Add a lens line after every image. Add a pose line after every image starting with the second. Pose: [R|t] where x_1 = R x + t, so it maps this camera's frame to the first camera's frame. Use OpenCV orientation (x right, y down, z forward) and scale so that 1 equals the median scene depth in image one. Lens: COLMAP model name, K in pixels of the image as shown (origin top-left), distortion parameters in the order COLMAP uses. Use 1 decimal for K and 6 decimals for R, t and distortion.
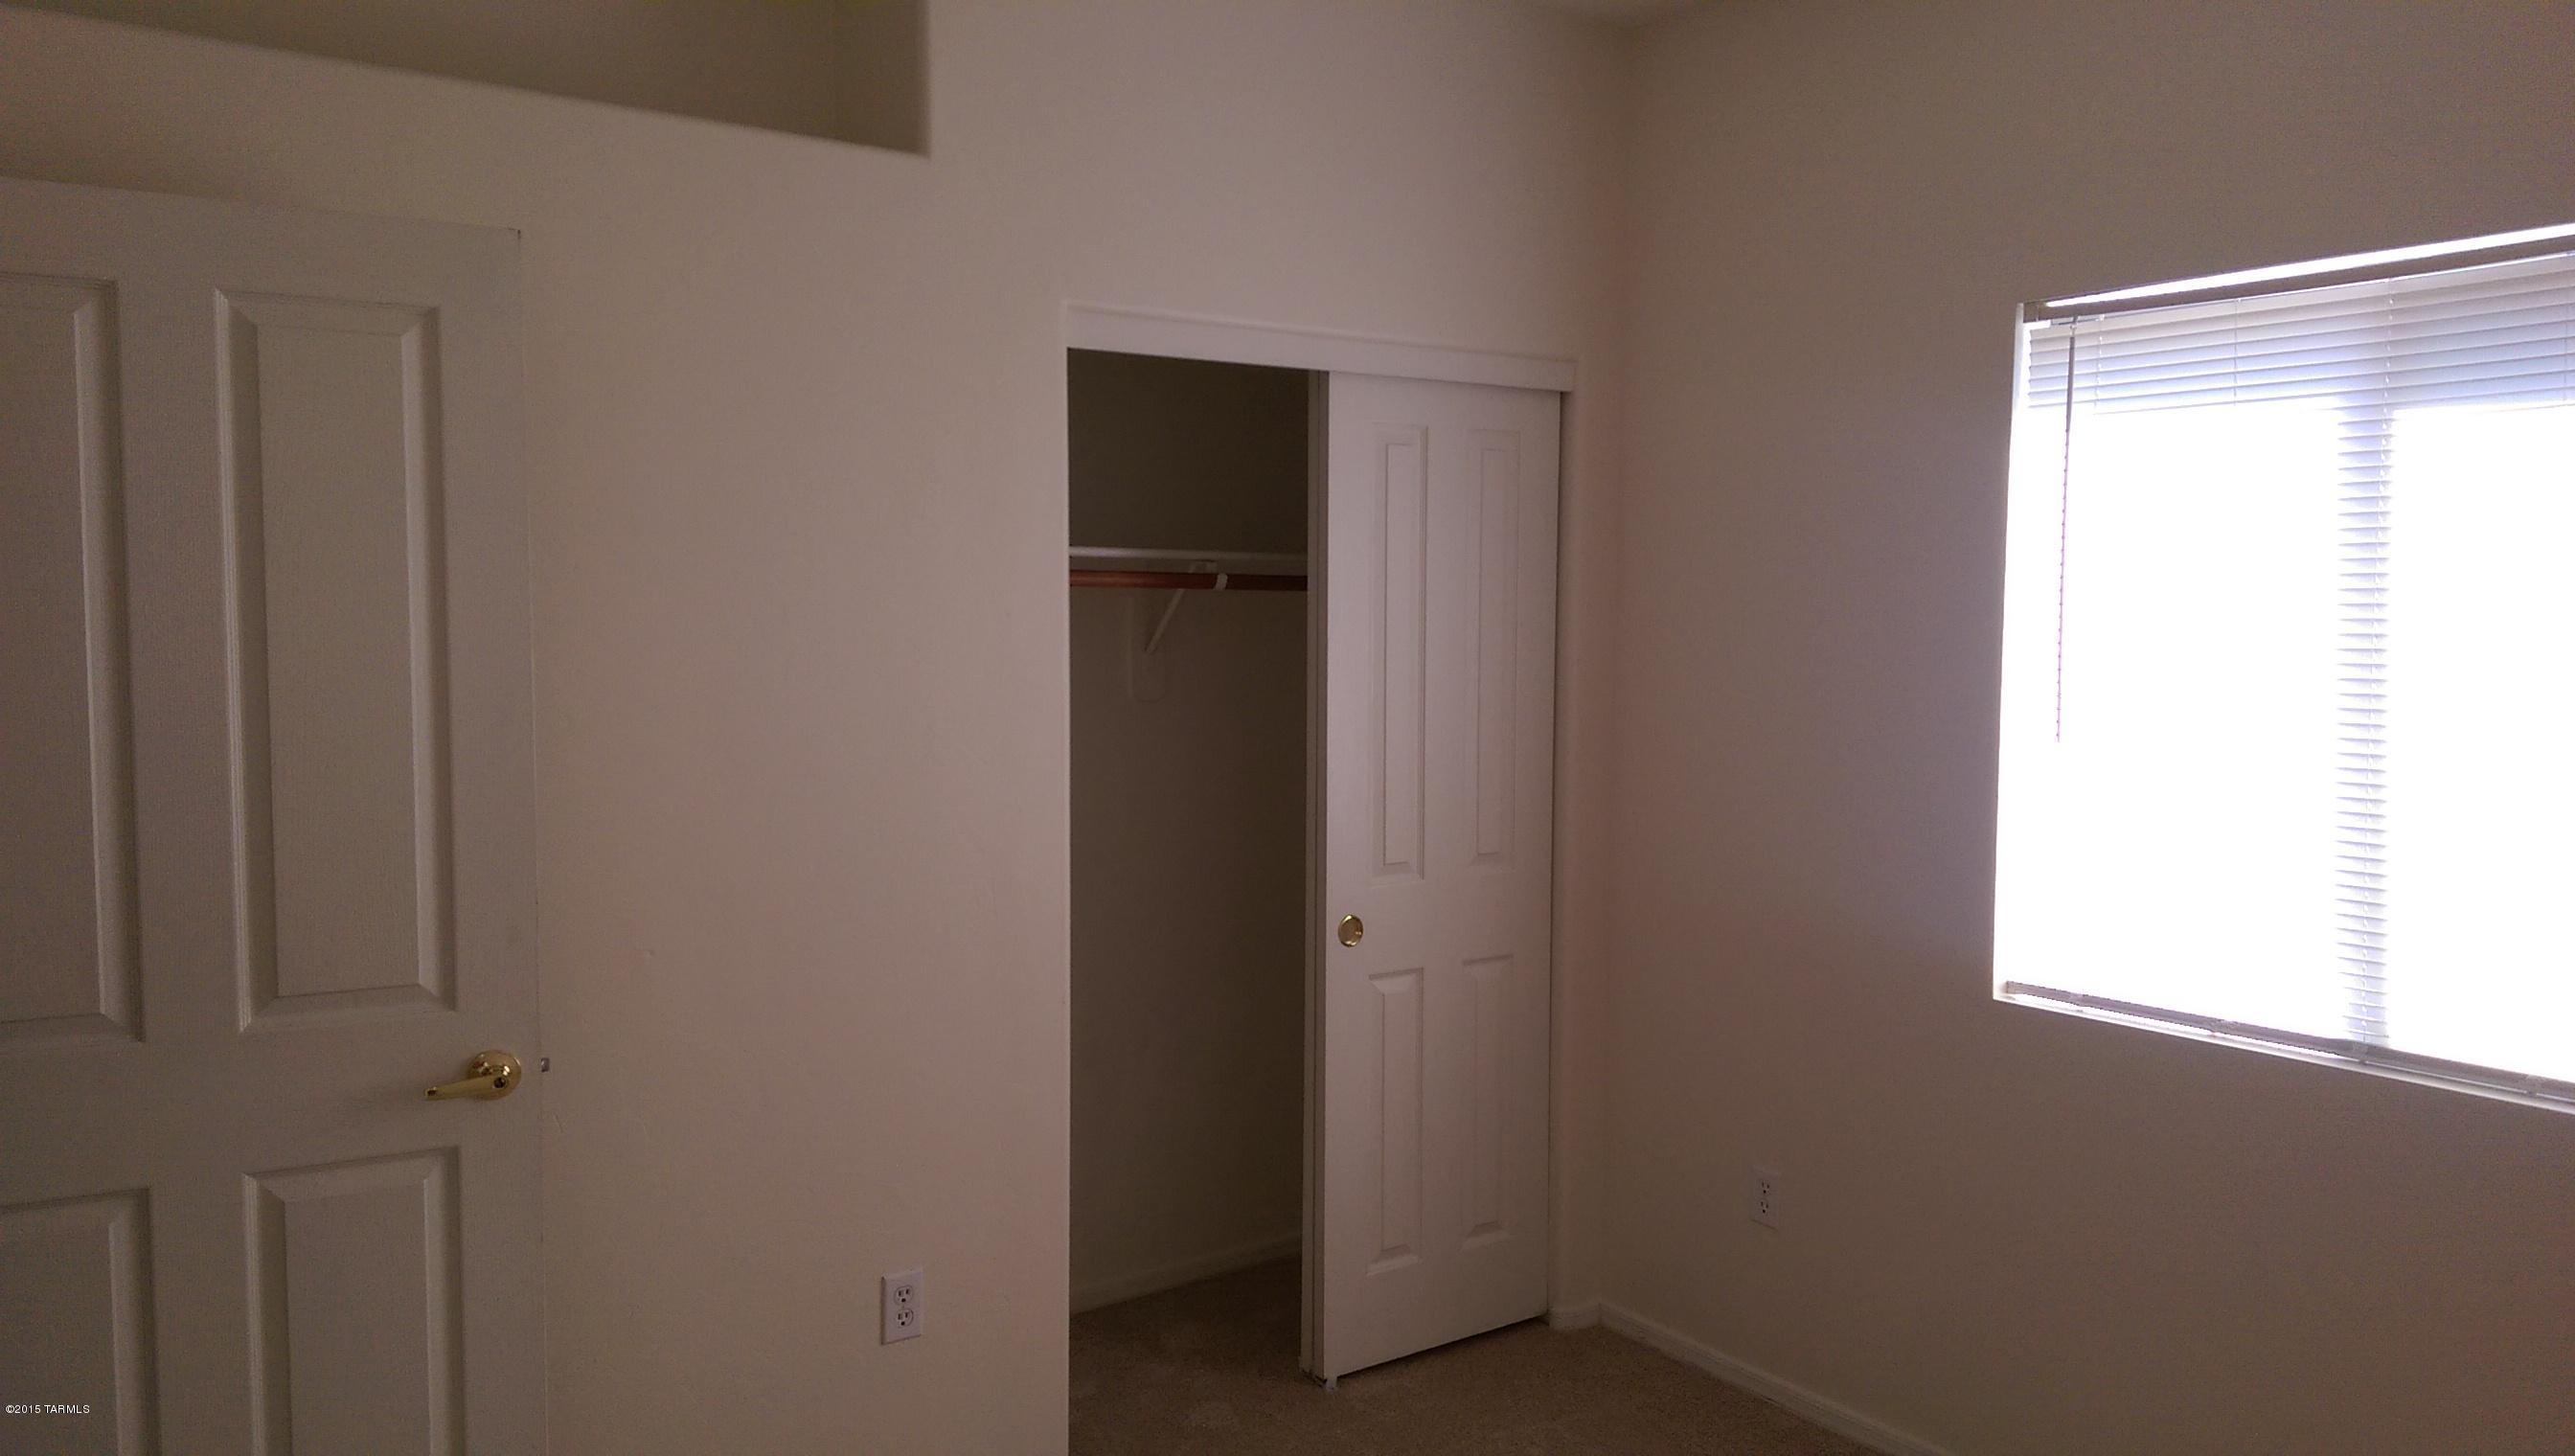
lens RADIAL K [[1791.8, 0, 1286.6], [0, 1791.8, 719.0], [0, 0, 1]] dist [0.038747, -0.005148]
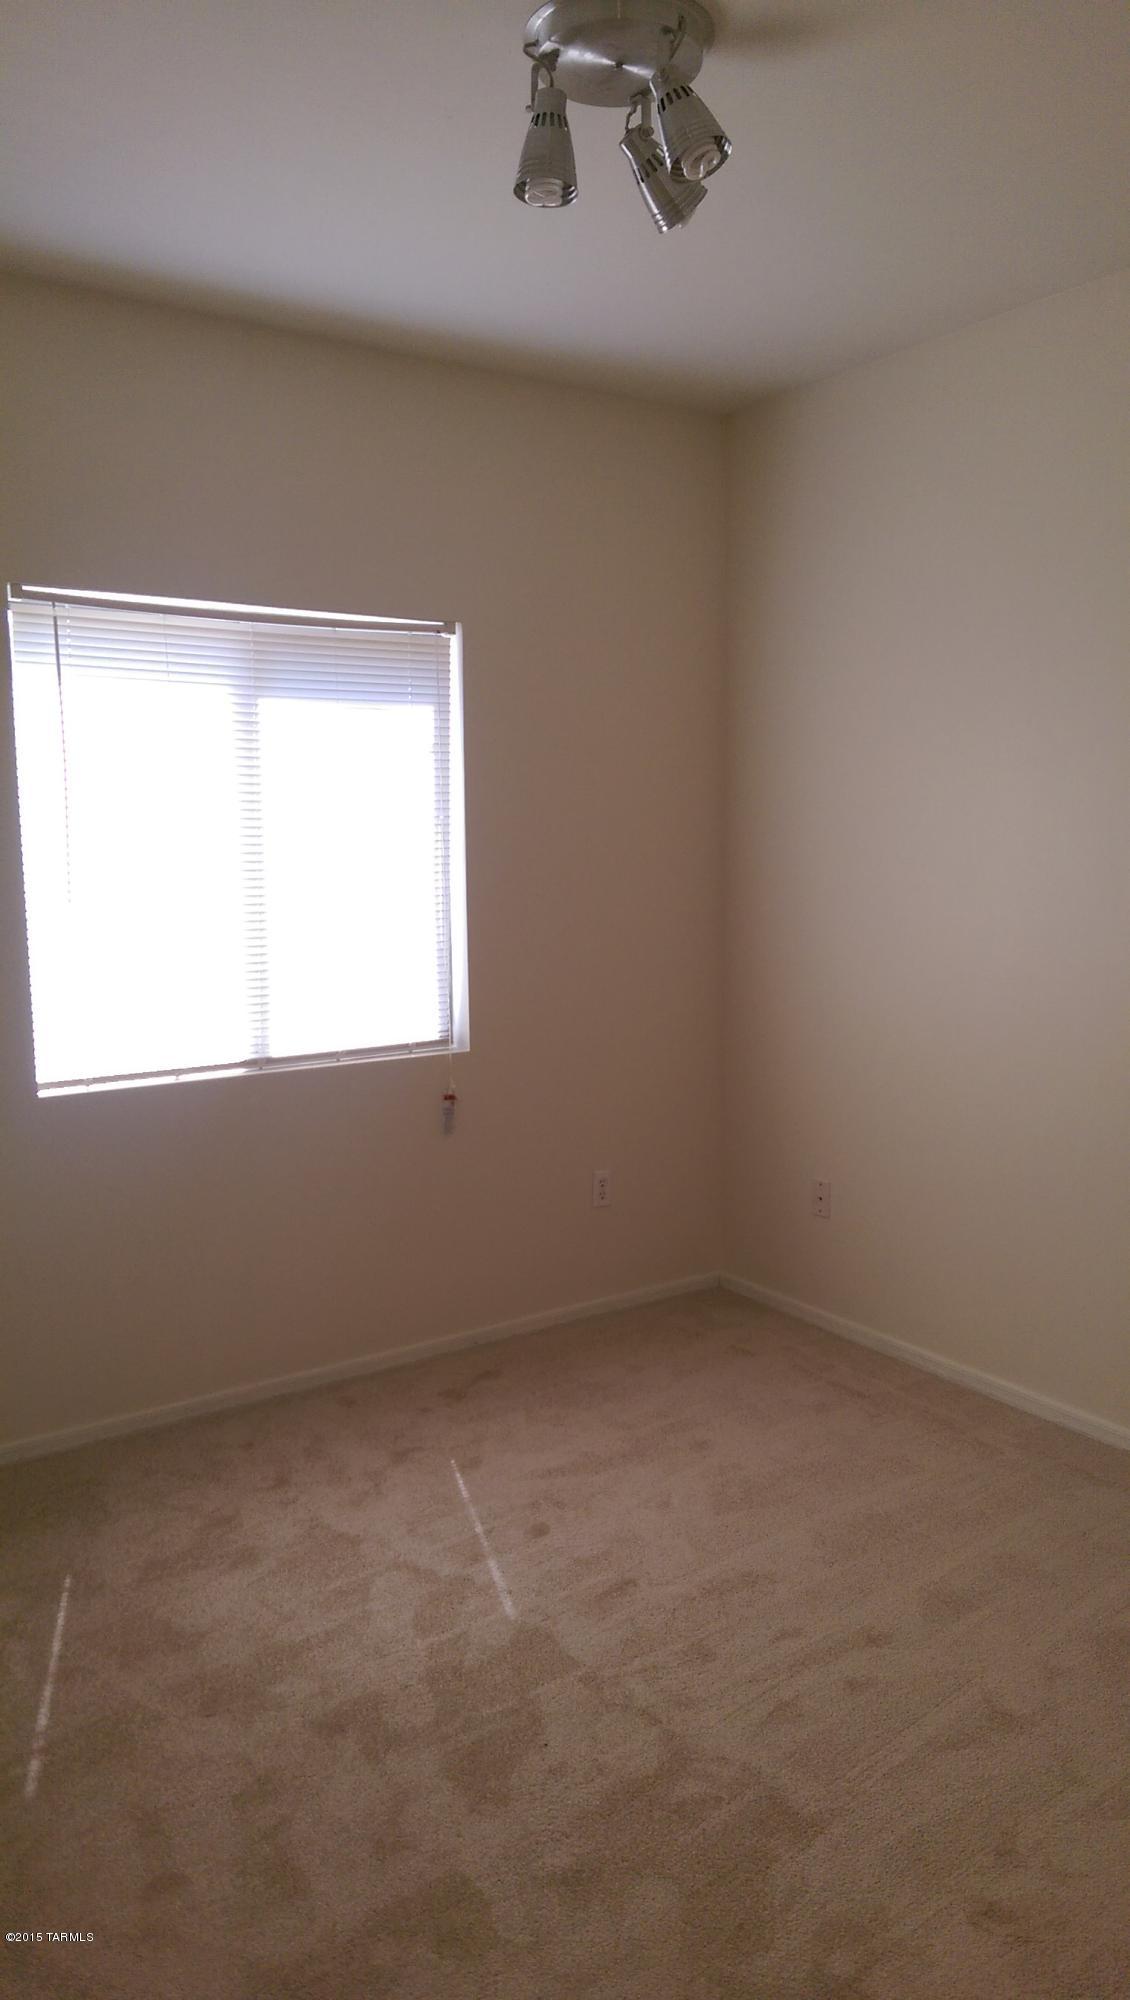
lens RADIAL K [[1391.7, 0, 568.1], [0, 1391.7, 1006.7], [0, 0, 1]] dist [0.038747, -0.005148]
pose [[0.038601, -0.123383, 0.991608, -0.747905], [0.074733, 0.989925, 0.120264, -0.013289], [-0.996456, 0.069464, 0.047433, 0.636052]]
